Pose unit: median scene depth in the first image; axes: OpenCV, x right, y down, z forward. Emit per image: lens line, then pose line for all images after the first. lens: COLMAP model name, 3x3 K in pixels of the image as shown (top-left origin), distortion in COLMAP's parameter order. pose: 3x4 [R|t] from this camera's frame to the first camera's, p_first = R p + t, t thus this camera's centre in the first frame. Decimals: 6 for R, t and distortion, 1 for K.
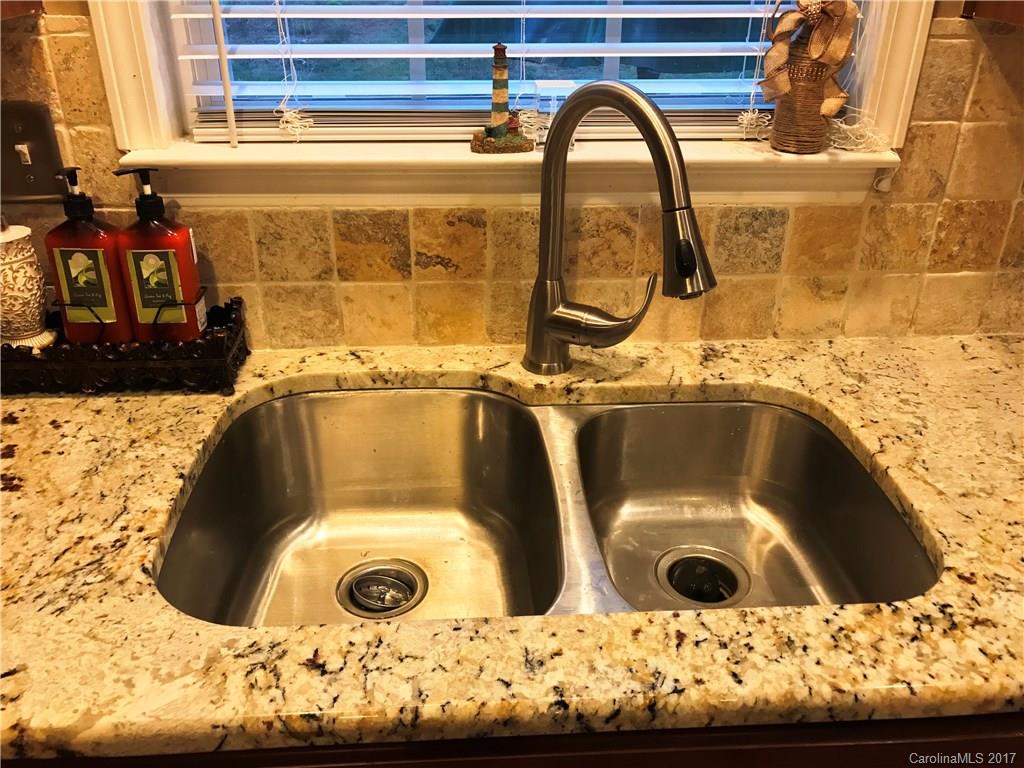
lens RADIAL K [[847.3, 0, 511.1], [0, 847.3, 381.7], [0, 0, 1]] dist [0.029711, -0.019629]
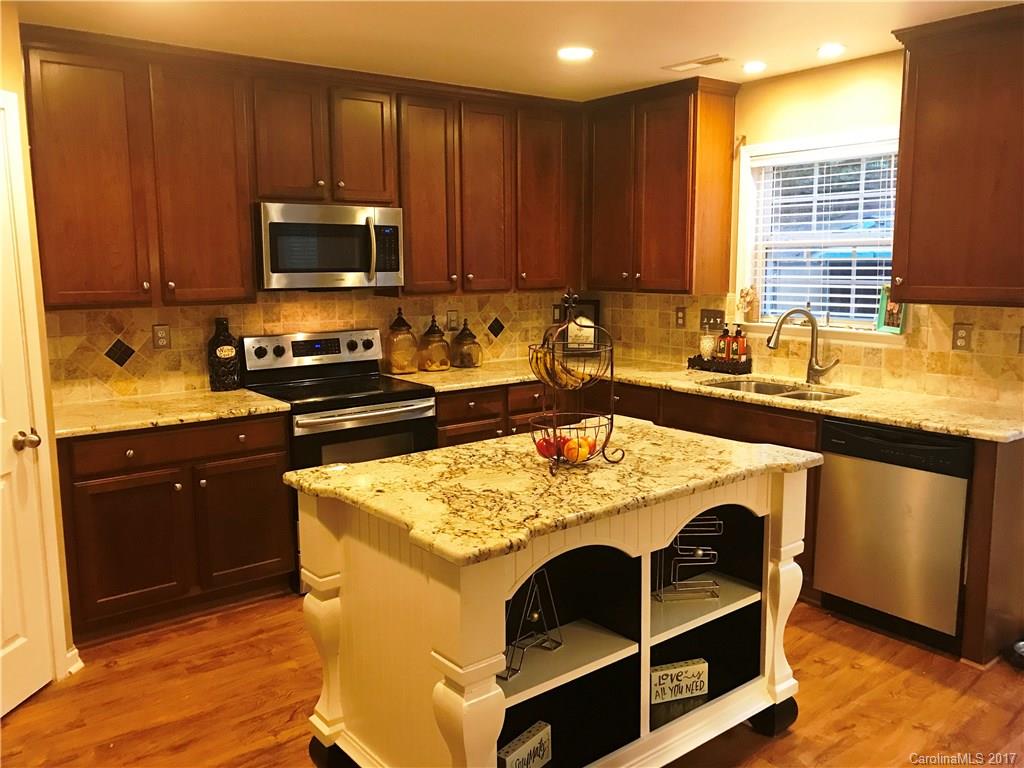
lens RADIAL K [[847.3, 0, 514.3], [0, 847.3, 382.2], [0, 0, 1]] dist [0.029711, -0.019629]
pose [[0.556308, 0.093929, -0.825651, 2.459463], [-0.443141, 0.874052, -0.199145, 1.338365], [0.702956, 0.476666, 0.527866, -1.948847]]
